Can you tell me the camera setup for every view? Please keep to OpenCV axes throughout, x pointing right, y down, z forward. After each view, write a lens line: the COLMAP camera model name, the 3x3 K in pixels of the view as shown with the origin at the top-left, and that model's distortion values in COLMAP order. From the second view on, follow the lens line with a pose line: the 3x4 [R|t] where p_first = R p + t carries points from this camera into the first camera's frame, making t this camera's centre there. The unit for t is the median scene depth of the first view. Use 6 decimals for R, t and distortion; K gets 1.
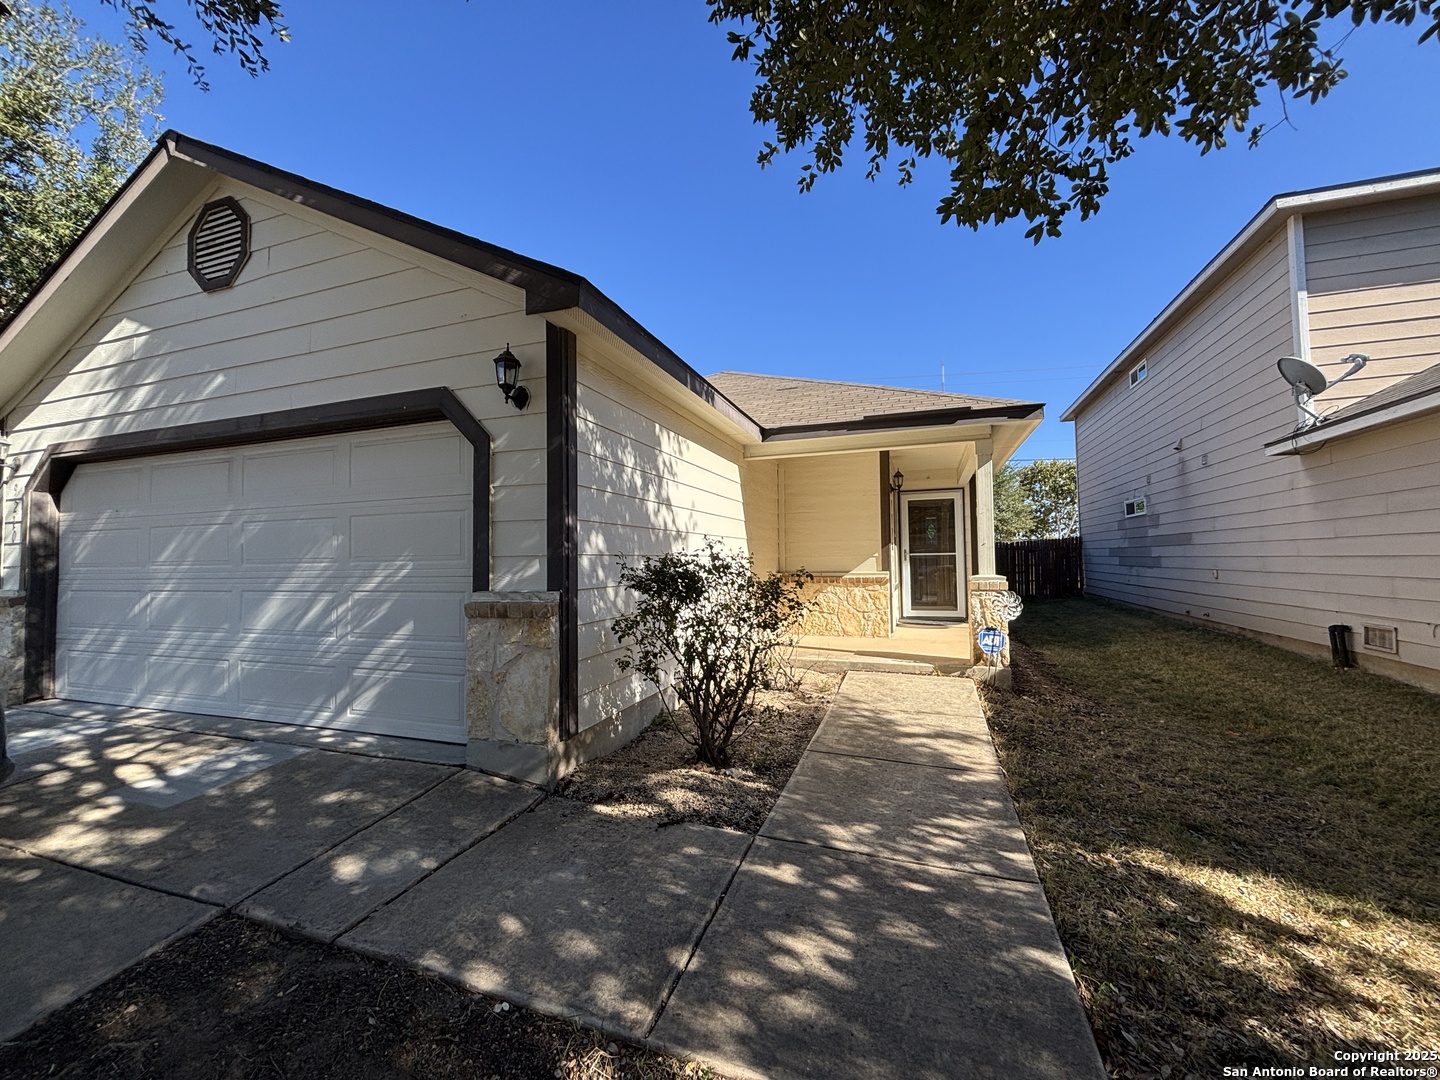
lens RADIAL K [[573.1, 0, 720.0], [0, 573.1, 540.0], [0, 0, 1]] dist [-0.001186, -0.000019]
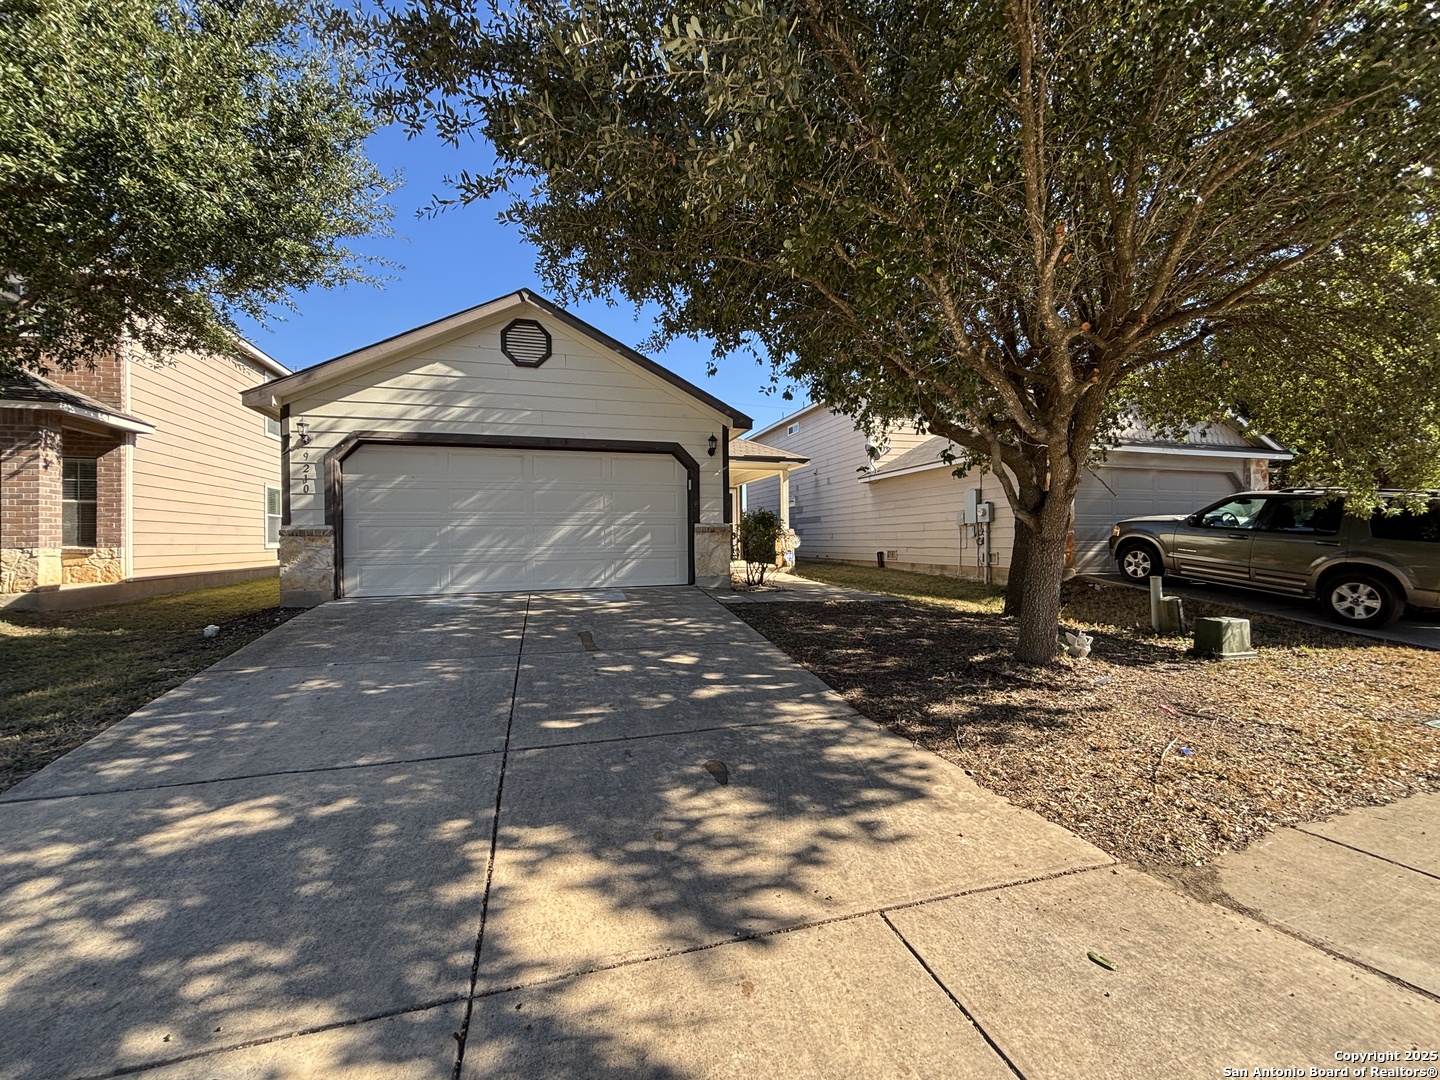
lens RADIAL K [[582.8, 0, 720.0], [0, 582.8, 540.0], [0, 0, 1]] dist [0.003518, 0.000074]
pose [[0.802311, 0.005338, 0.596882, -1.564557], [-0.020683, 0.999608, 0.018862, 0.091368], [-0.596547, -0.027478, 0.802107, -0.990849]]
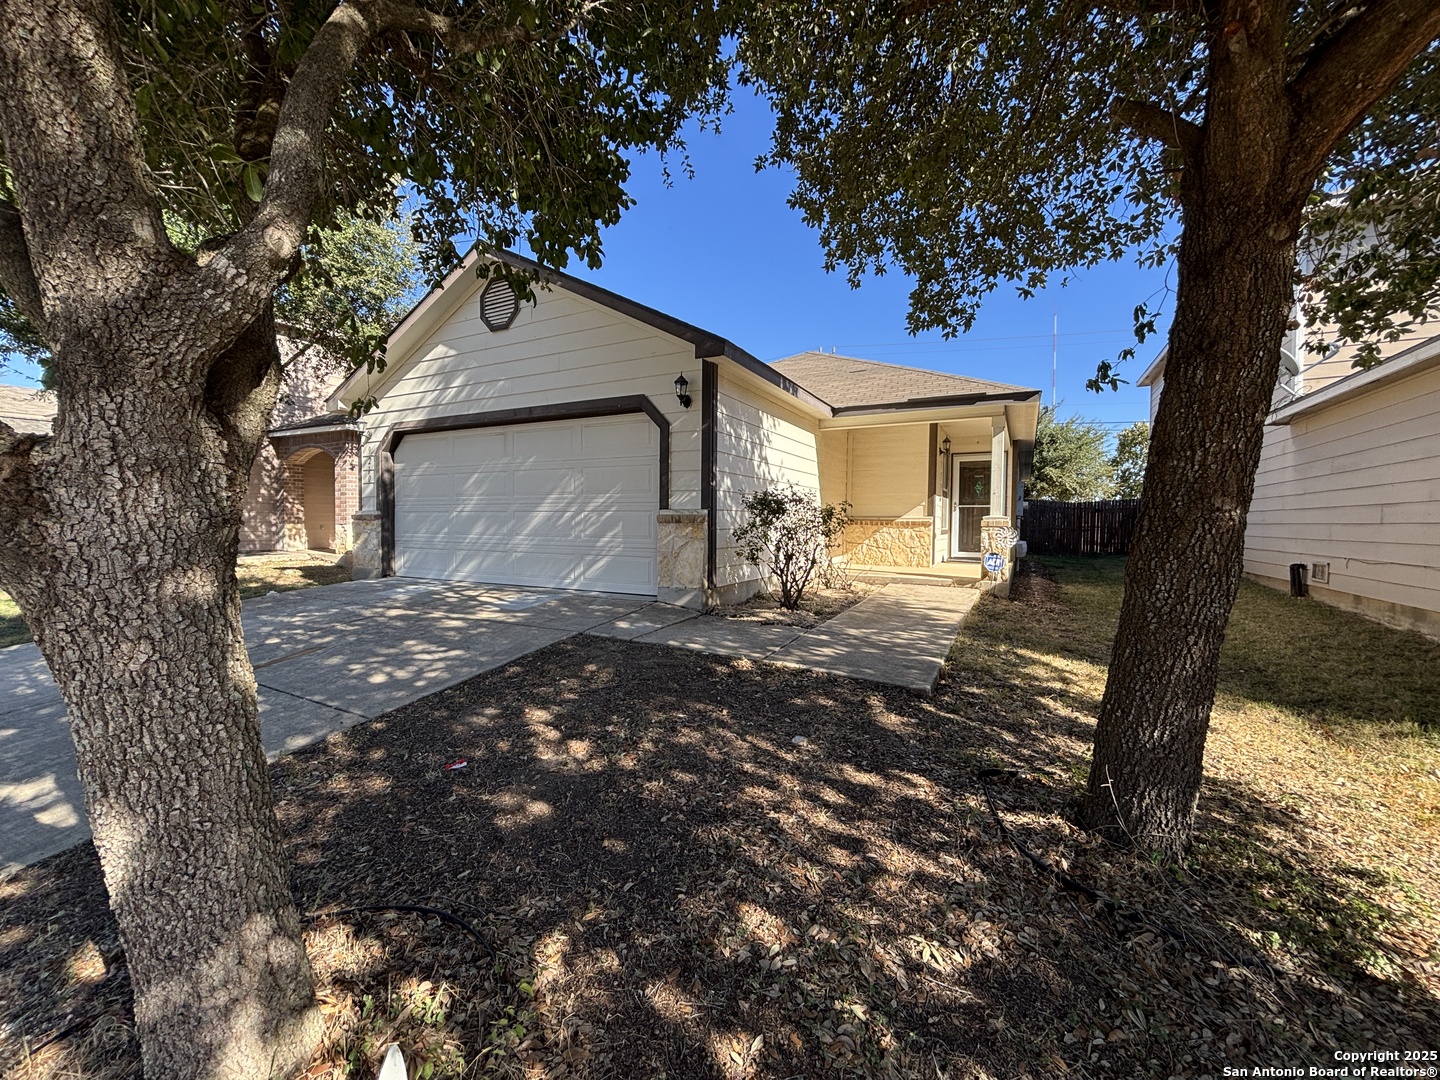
lens RADIAL K [[582.8, 0, 720.0], [0, 582.8, 540.0], [0, 0, 1]] dist [0.003518, 0.000074]
pose [[0.989264, 0.027095, -0.143603, 0.022076], [-0.017398, 0.997509, 0.068353, 0.046950], [0.145097, -0.065121, 0.987272, -0.652272]]
